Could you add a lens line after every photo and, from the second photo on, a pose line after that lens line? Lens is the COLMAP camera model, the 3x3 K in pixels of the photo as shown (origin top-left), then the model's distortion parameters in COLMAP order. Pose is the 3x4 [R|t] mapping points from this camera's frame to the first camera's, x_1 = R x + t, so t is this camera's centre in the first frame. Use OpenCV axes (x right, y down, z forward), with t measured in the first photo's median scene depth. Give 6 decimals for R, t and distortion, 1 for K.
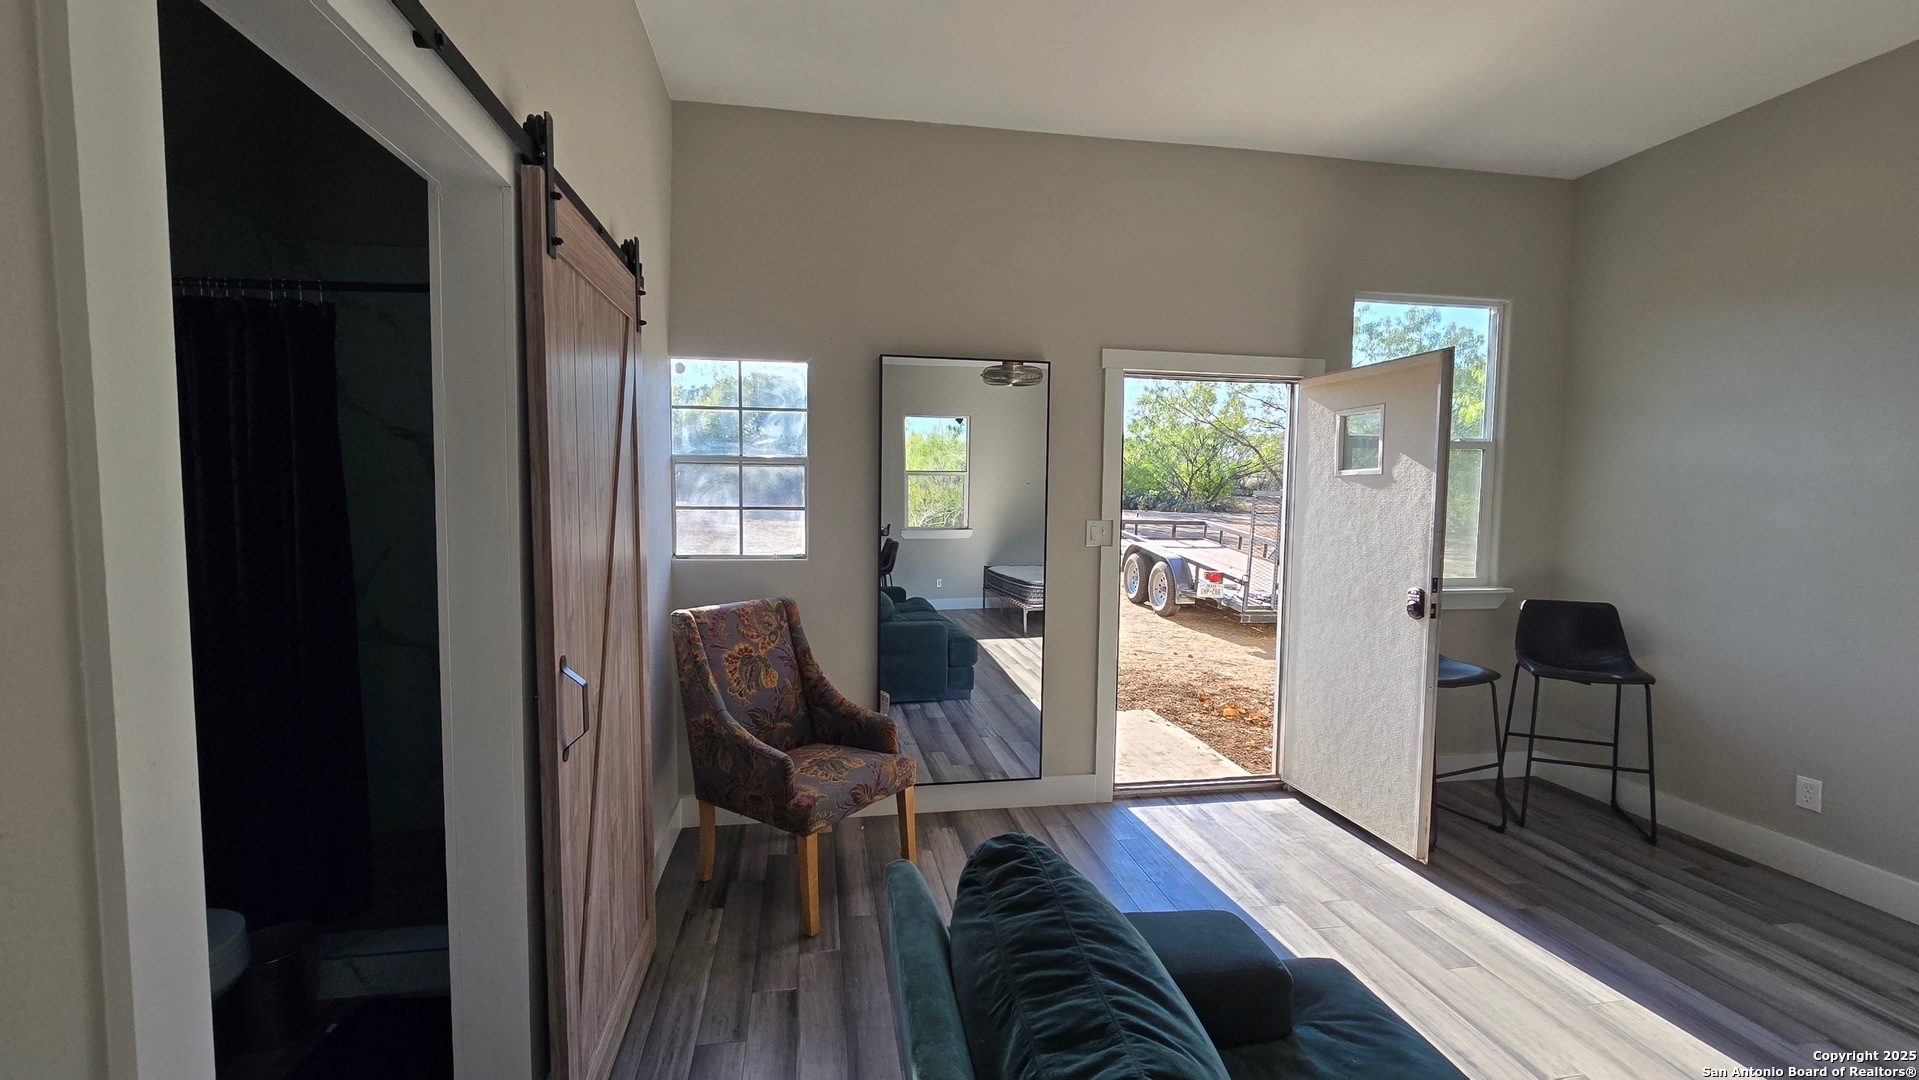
lens RADIAL K [[798.1, 0, 961.8], [0, 798.1, 547.7], [0, 0, 1]] dist [0.000462, 0.000244]
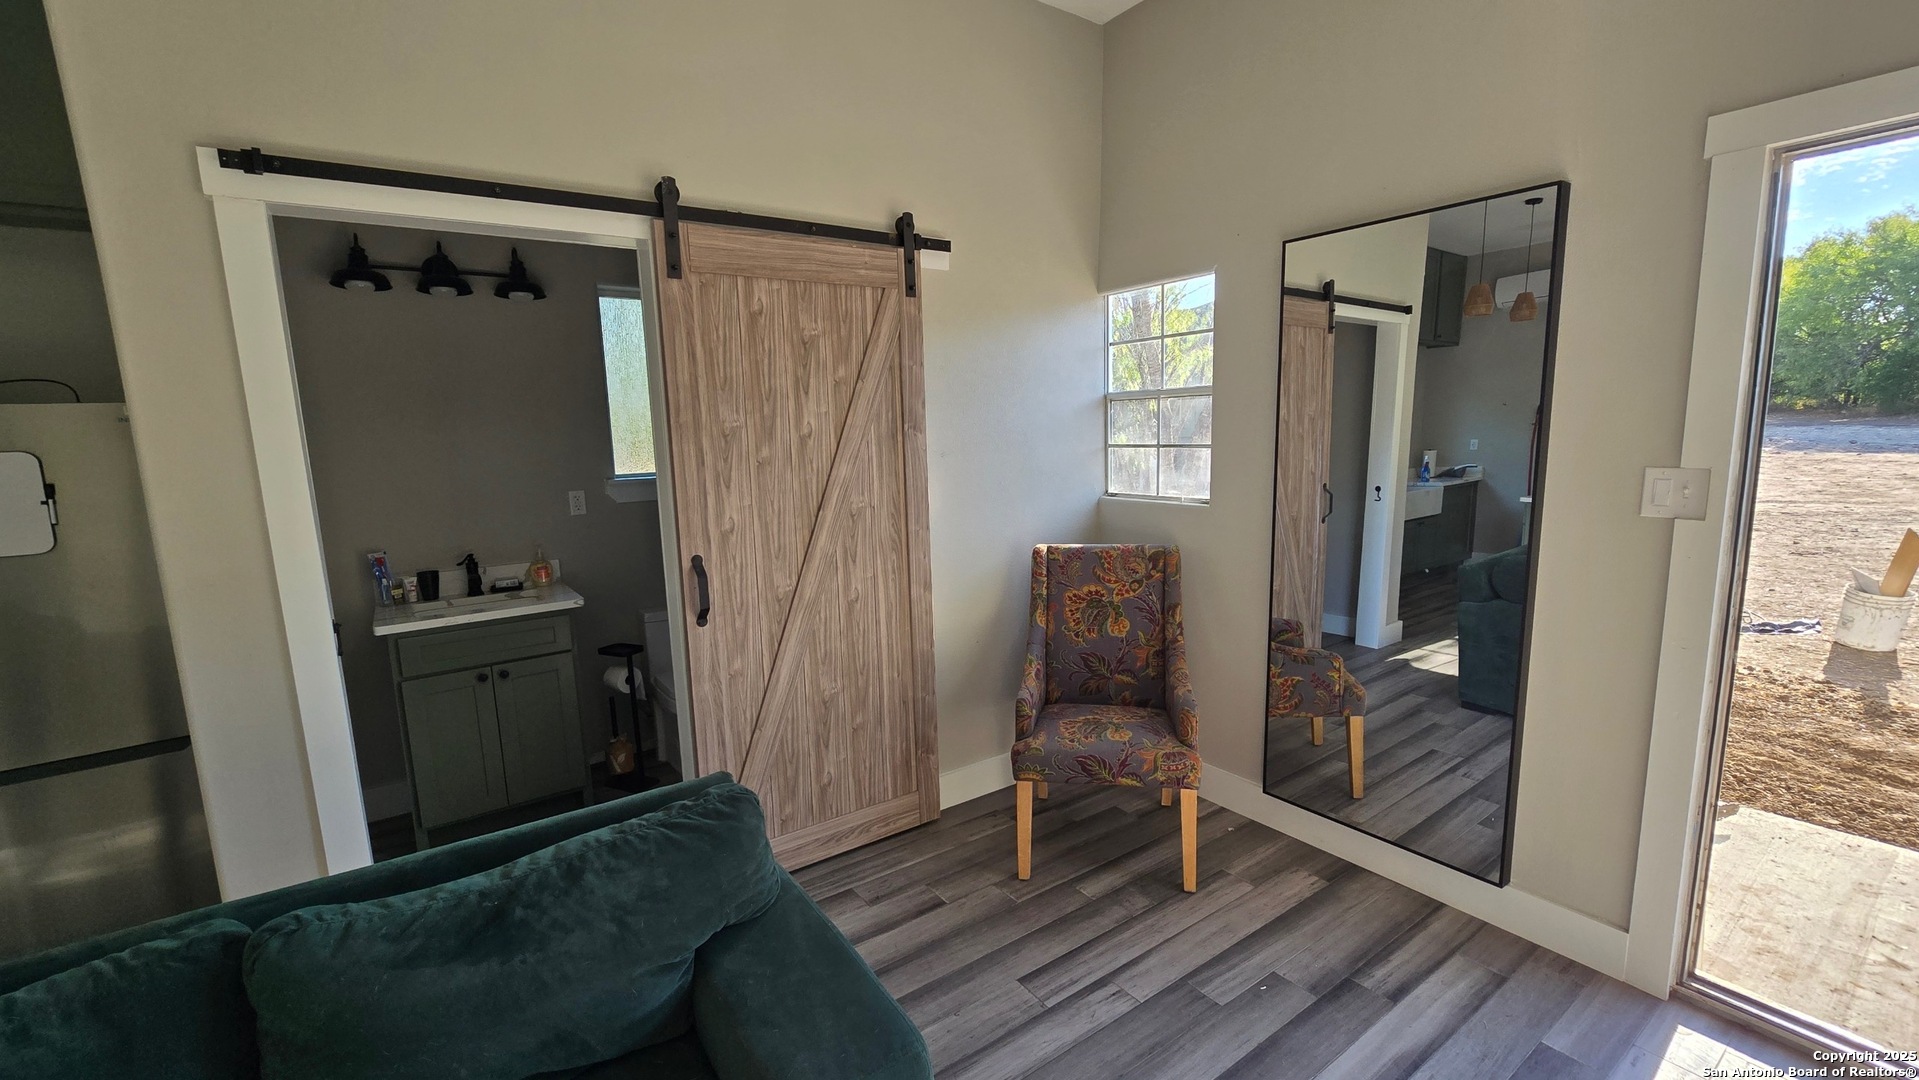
lens RADIAL K [[784.9, 0, 944.9], [0, 784.9, 550.9], [0, 0, 1]] dist [-0.013560, -0.000111]
pose [[0.410136, 0.118719, -0.904264, 0.474376], [-0.033502, 0.992784, 0.115145, -0.025462], [0.911409, -0.016930, 0.411154, 0.398544]]
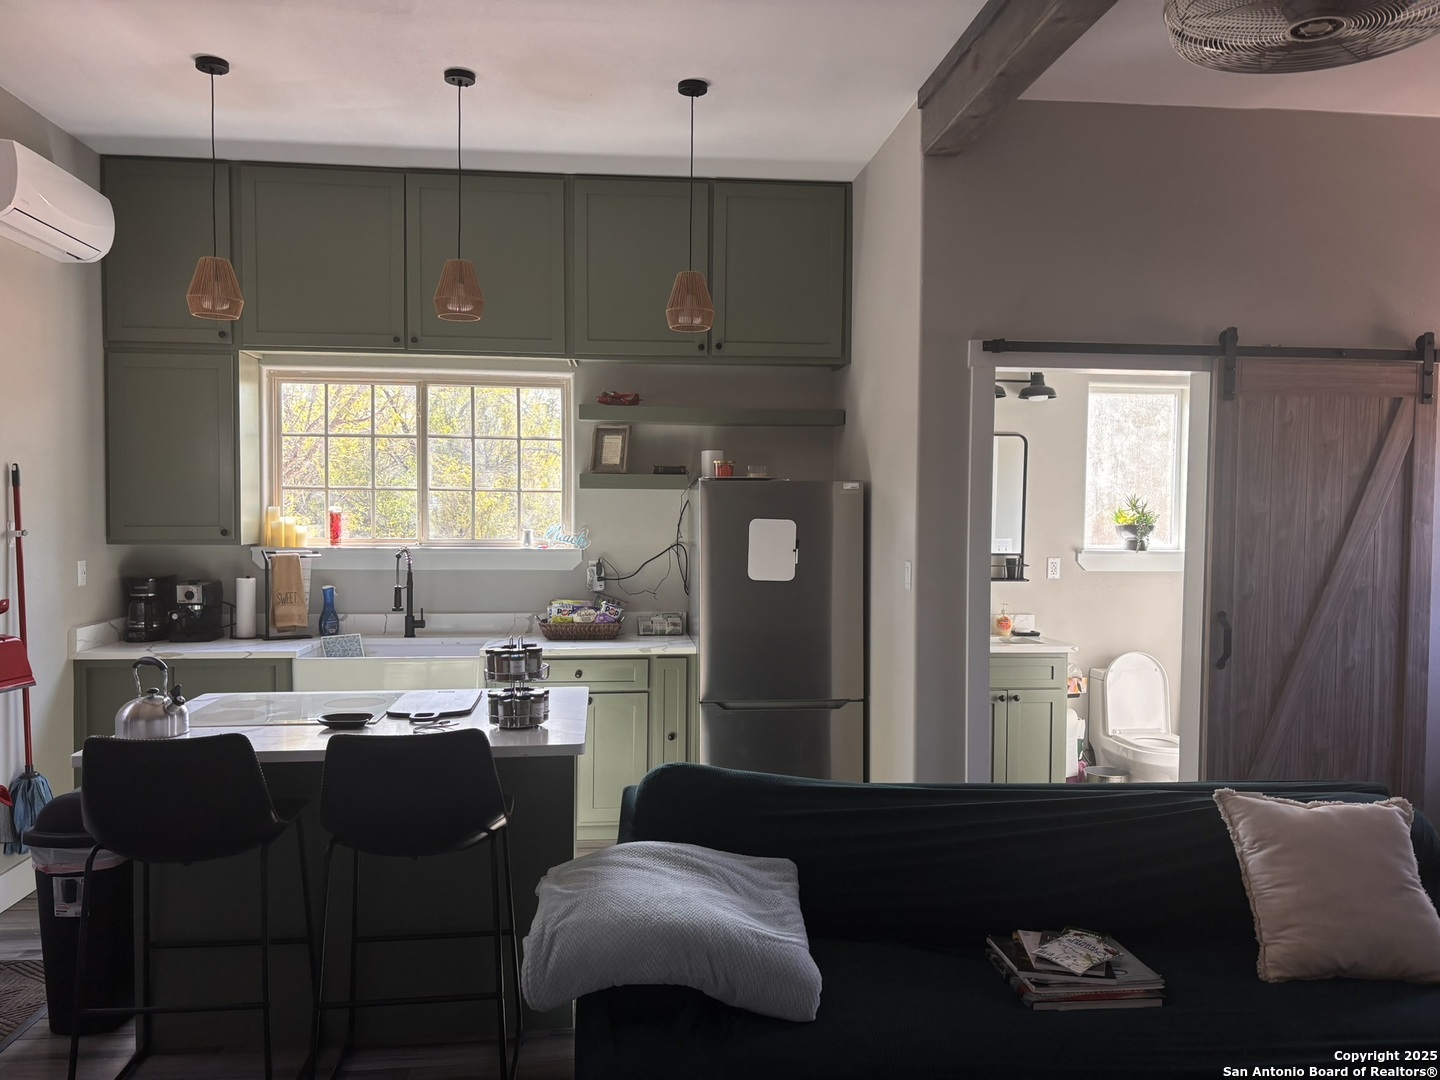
lens RADIAL K [[1080.1, 0, 724.7], [0, 1080.1, 539.9], [0, 0, 1]] dist [0.053259, -0.067251]
pose [[-0.068480, 0.024267, -0.997357, 1.010141], [-0.084119, 0.996004, 0.030009, -0.003828], [0.994100, 0.085952, -0.066165, 0.000883]]
